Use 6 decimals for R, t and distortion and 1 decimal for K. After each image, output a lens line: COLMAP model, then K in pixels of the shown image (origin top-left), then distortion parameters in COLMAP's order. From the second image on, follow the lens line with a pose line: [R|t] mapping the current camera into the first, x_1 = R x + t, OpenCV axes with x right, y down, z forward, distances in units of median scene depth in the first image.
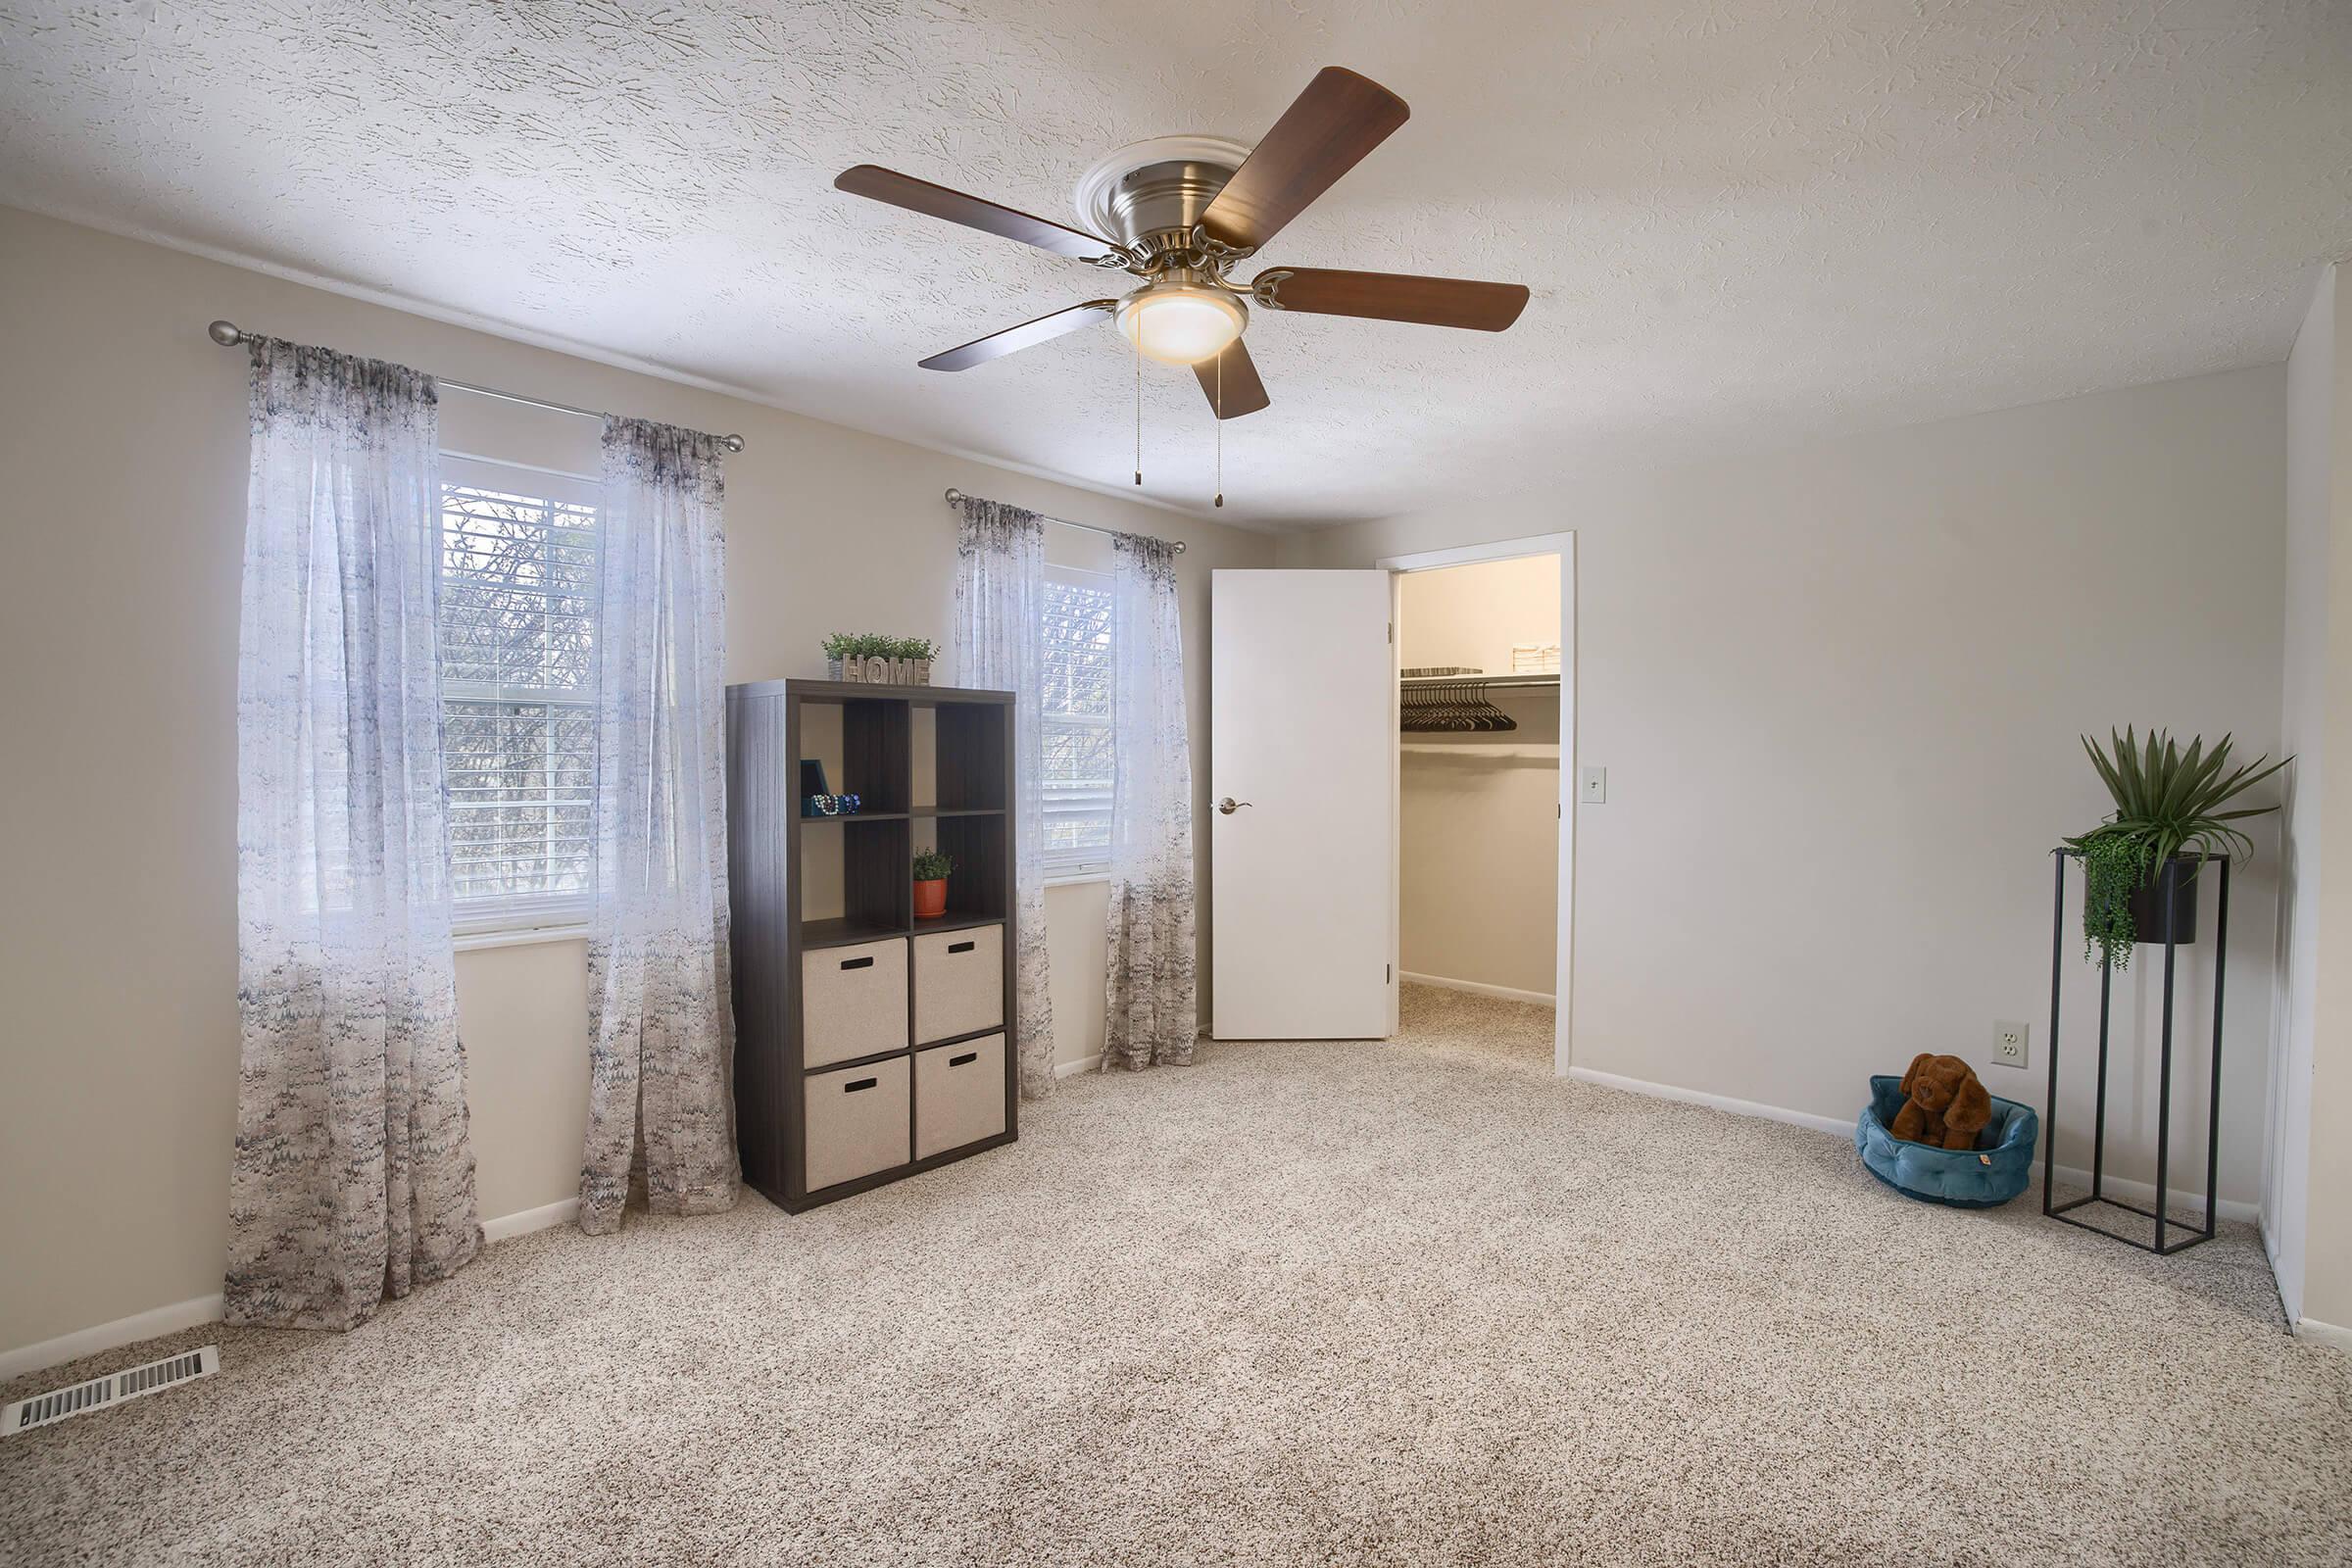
lens RADIAL K [[1028.4, 0, 1152.6], [0, 1028.4, 775.4], [0, 0, 1]] dist [-0.043043, 0.014586]
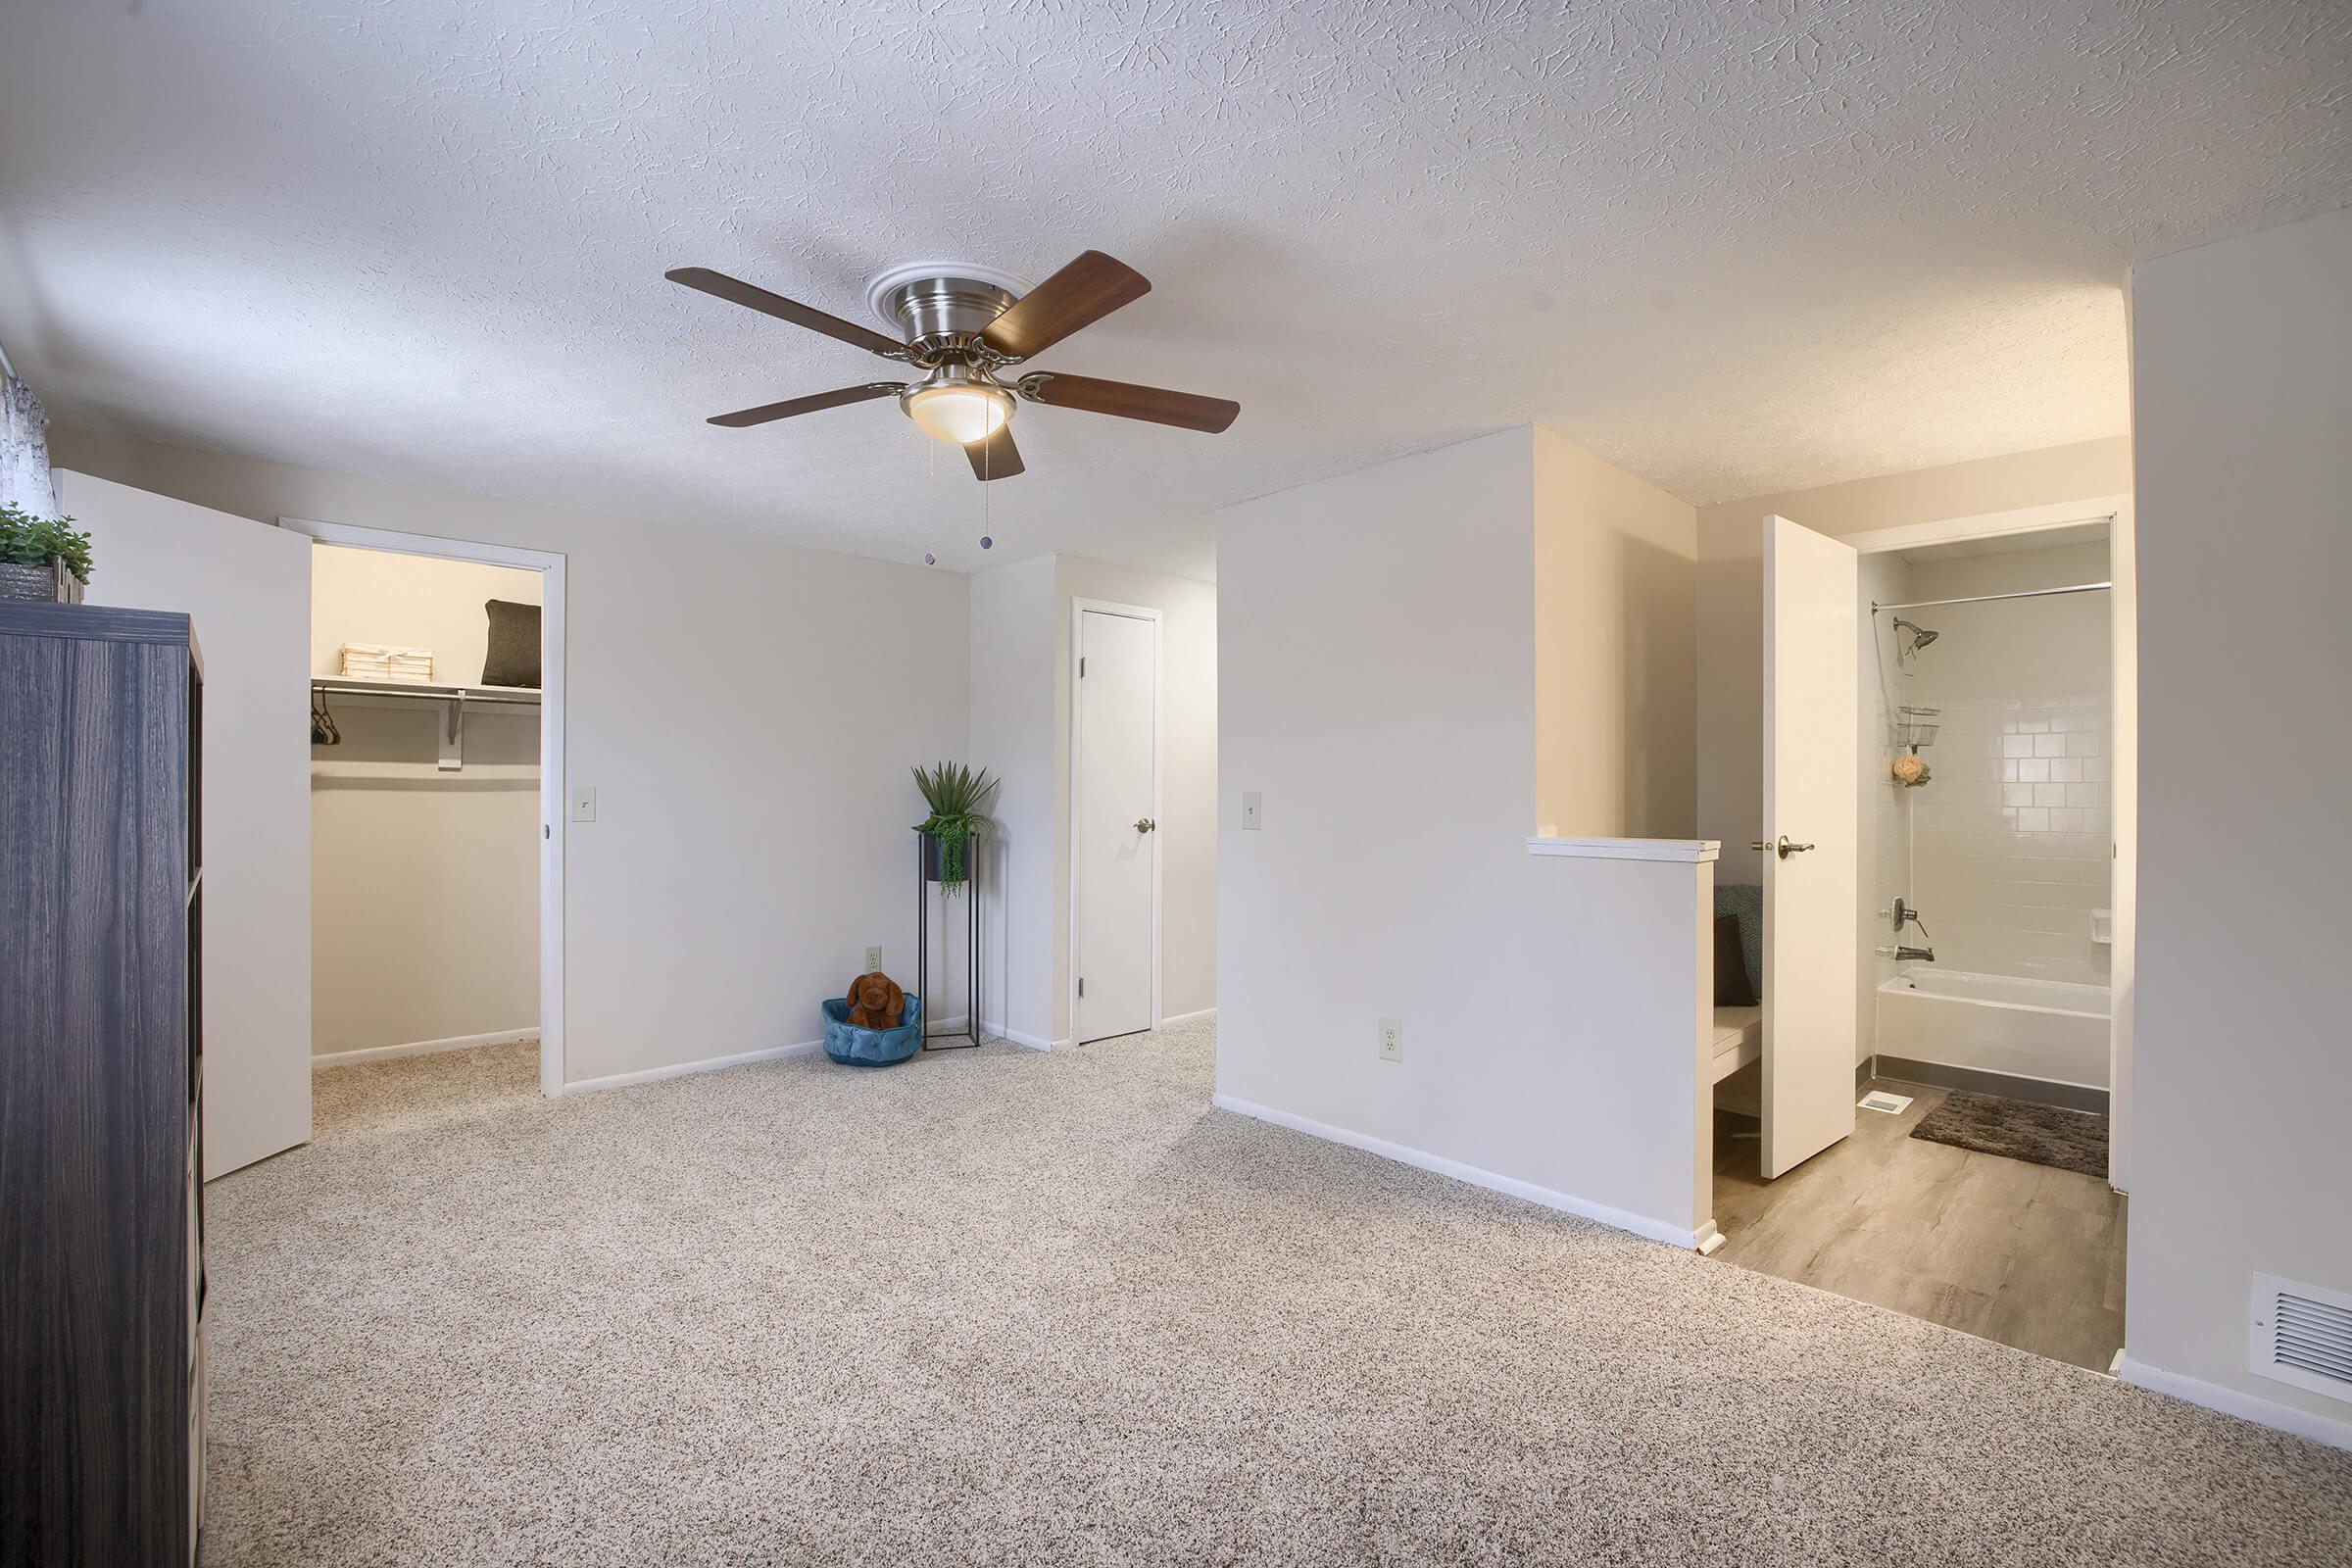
lens RADIAL K [[1046.7, 0, 1160.3], [0, 1046.7, 779.9], [0, 0, 1]] dist [-0.058345, 0.022604]
pose [[0.036513, 0.000640, 0.999333, -0.736223], [0.013327, 0.999911, -0.001127, -0.008052], [-0.999244, 0.013359, 0.036501, 0.467928]]
